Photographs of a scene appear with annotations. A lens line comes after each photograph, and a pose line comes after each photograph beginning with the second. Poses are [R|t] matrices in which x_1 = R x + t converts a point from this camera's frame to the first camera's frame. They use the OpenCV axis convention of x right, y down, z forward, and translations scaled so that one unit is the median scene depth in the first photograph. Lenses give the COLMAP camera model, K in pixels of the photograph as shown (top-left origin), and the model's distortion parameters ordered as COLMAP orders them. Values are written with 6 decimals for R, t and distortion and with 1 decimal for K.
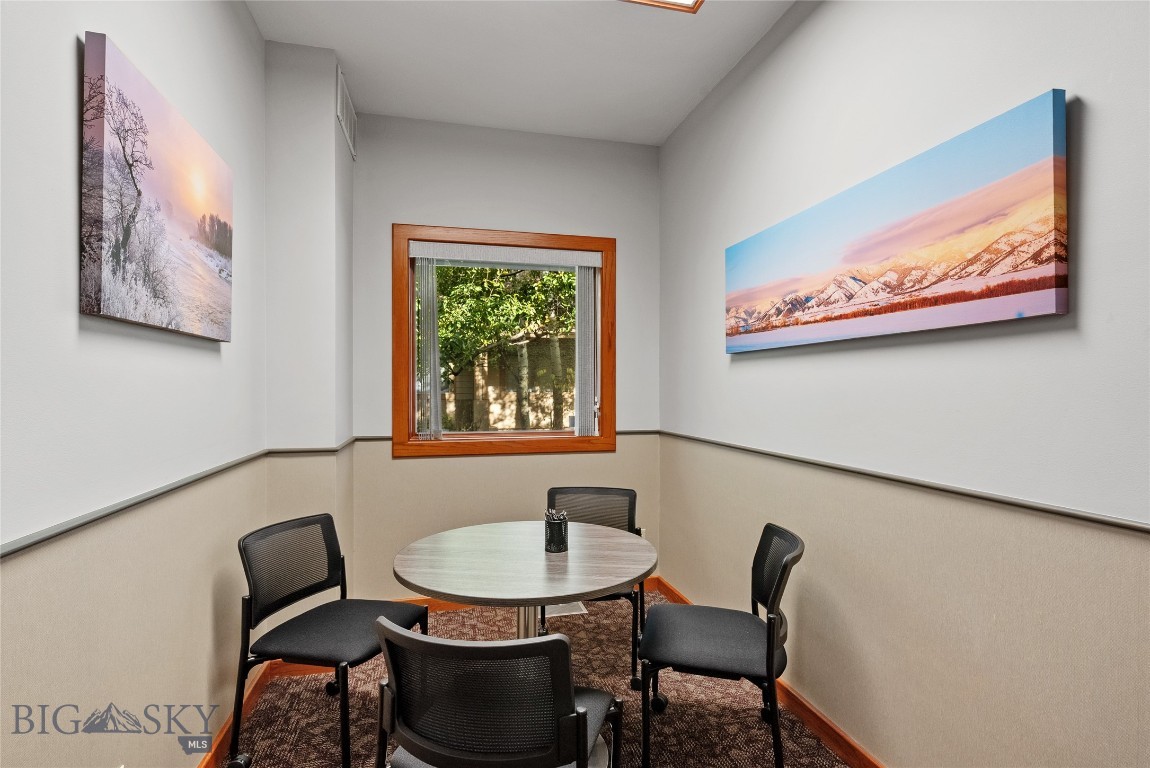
lens RADIAL K [[572.8, 0, 574.6], [0, 572.8, 384.4], [0, 0, 1]] dist [-0.000627, 0.000027]
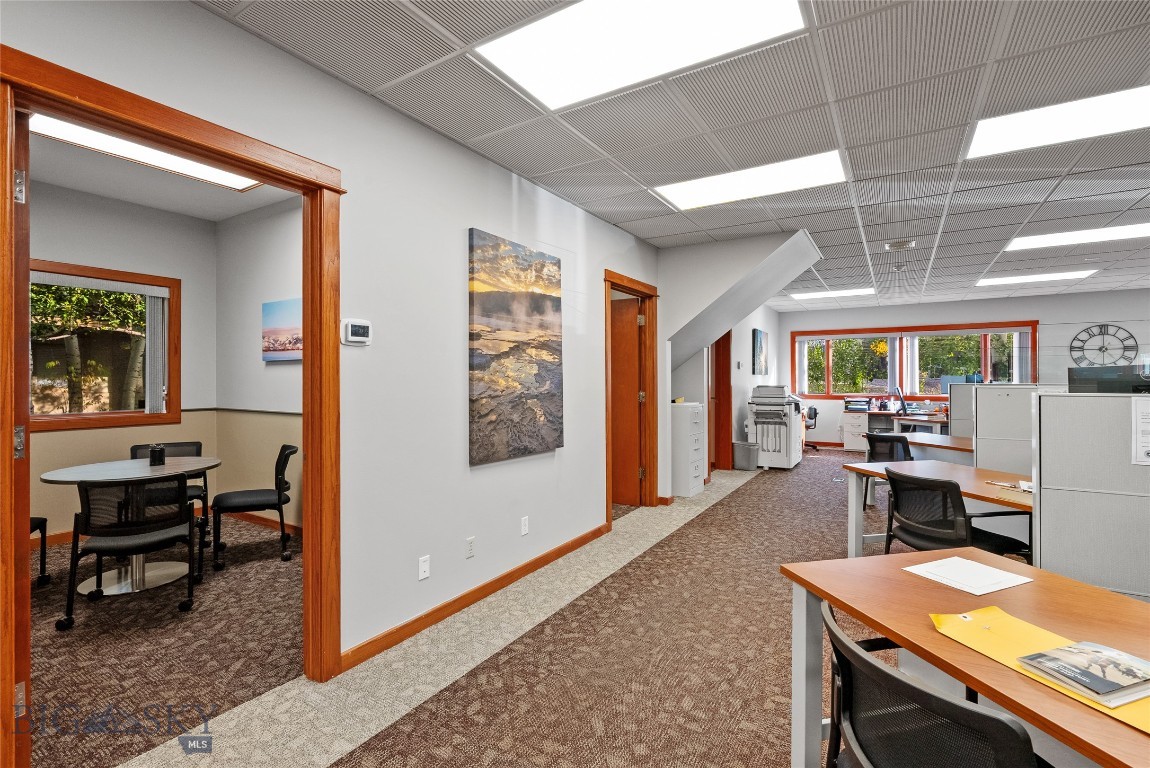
lens RADIAL K [[522.6, 0, 575.1], [0, 522.6, 377.8], [0, 0, 1]] dist [-0.000748, 0.000076]
pose [[0.717011, -0.001938, 0.697059, -0.181150], [-0.000044, 0.999996, 0.002825, -0.004438], [-0.697062, -0.002056, 0.717008, -0.881664]]
